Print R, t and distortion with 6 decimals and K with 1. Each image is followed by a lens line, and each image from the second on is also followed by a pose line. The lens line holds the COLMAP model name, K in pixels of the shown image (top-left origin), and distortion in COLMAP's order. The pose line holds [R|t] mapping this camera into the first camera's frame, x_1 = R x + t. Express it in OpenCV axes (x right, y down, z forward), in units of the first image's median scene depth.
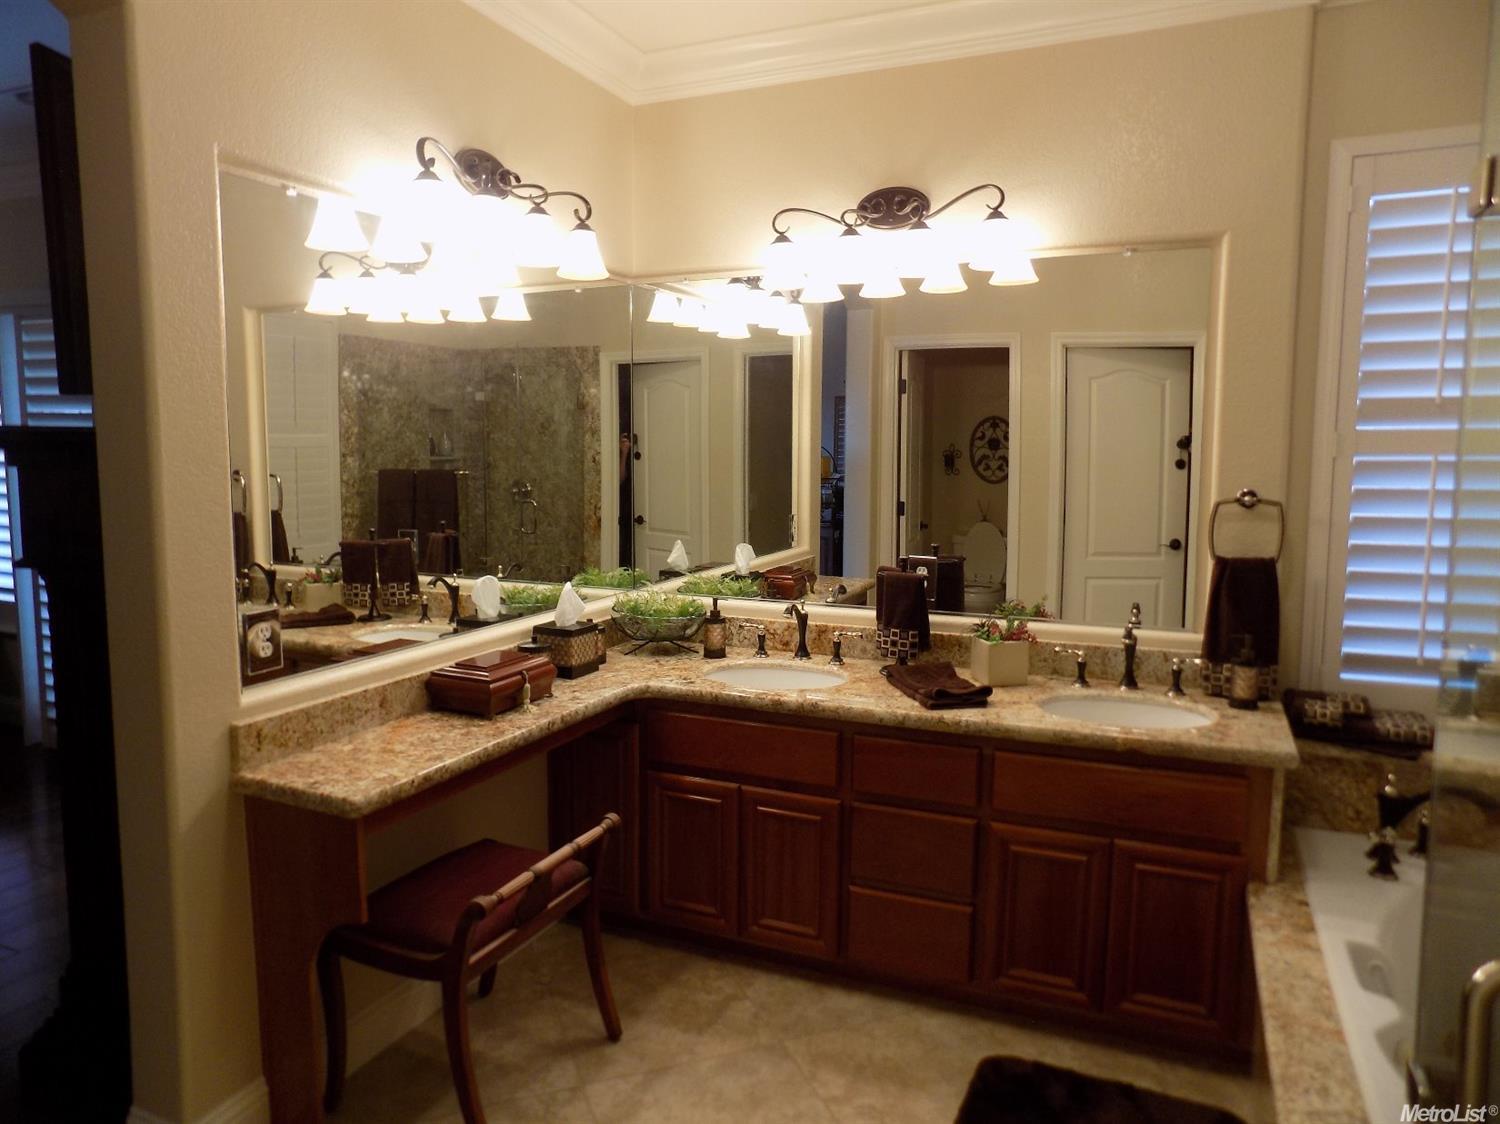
lens RADIAL K [[1009.1, 0, 746.8], [0, 1009.1, 556.2], [0, 0, 1]] dist [-0.077487, 0.075539]
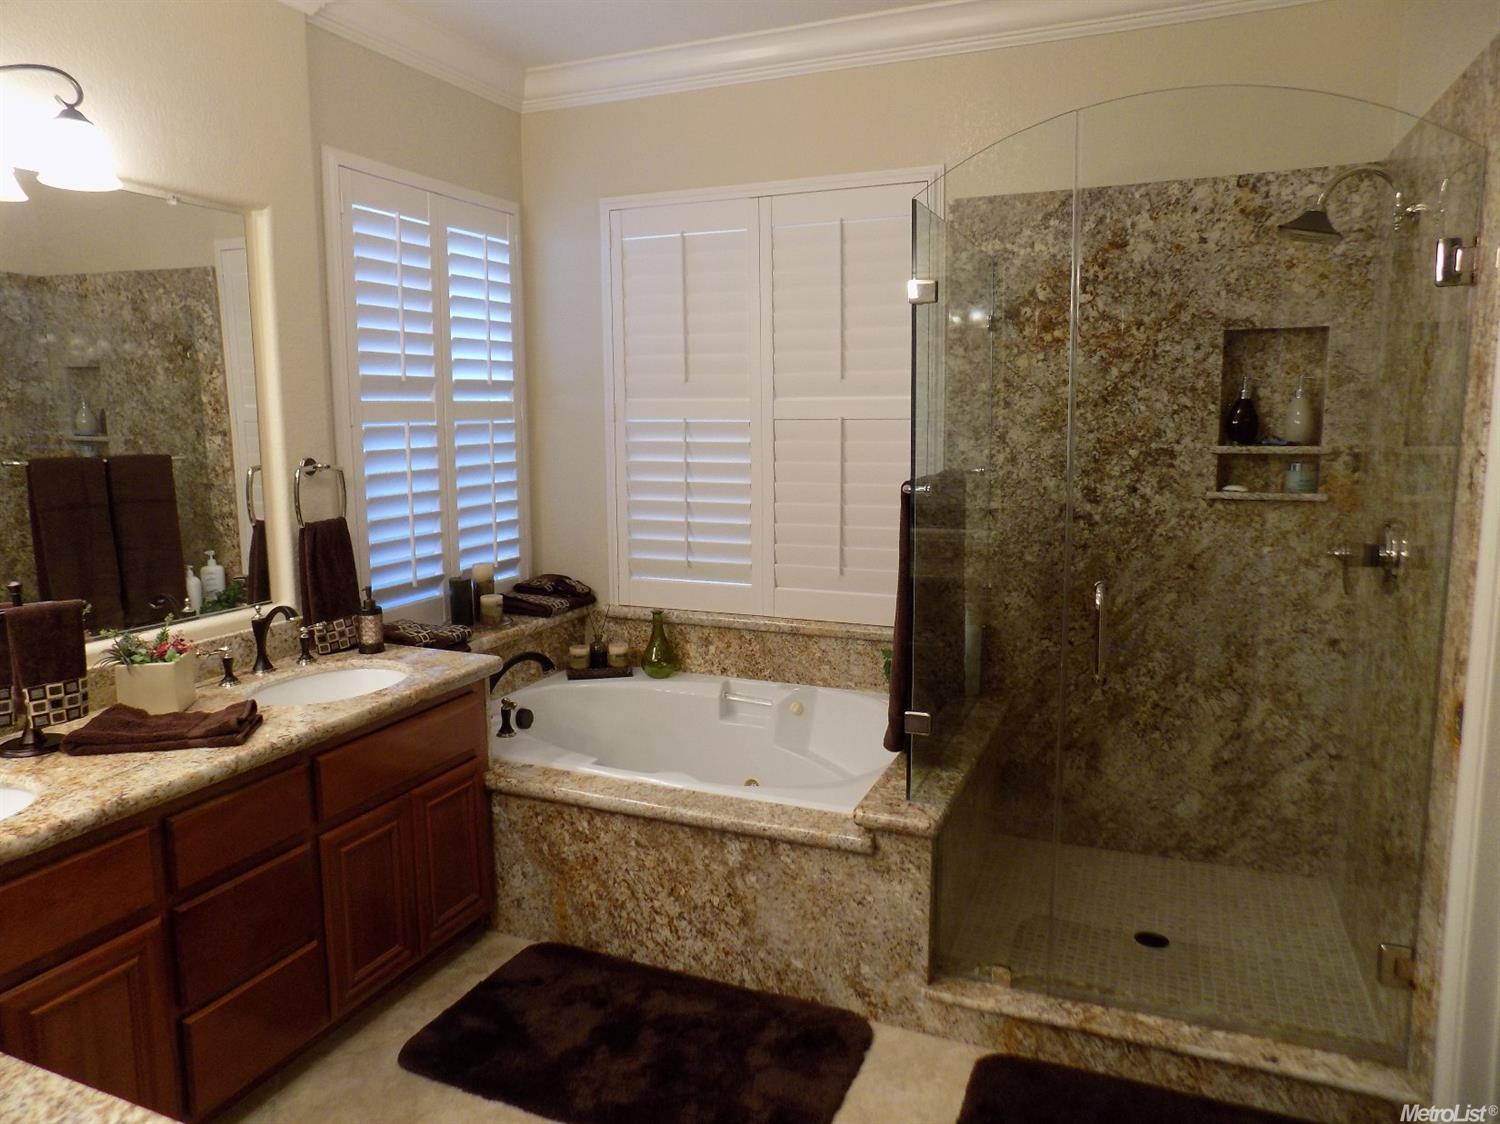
lens RADIAL K [[1009.1, 0, 746.8], [0, 1009.1, 556.2], [0, 0, 1]] dist [-0.077487, 0.075539]
pose [[-0.024326, -0.146306, 0.988940, -0.602698], [0.109158, 0.982930, 0.148102, -0.073161], [-0.993727, 0.111553, -0.007941, 0.577707]]
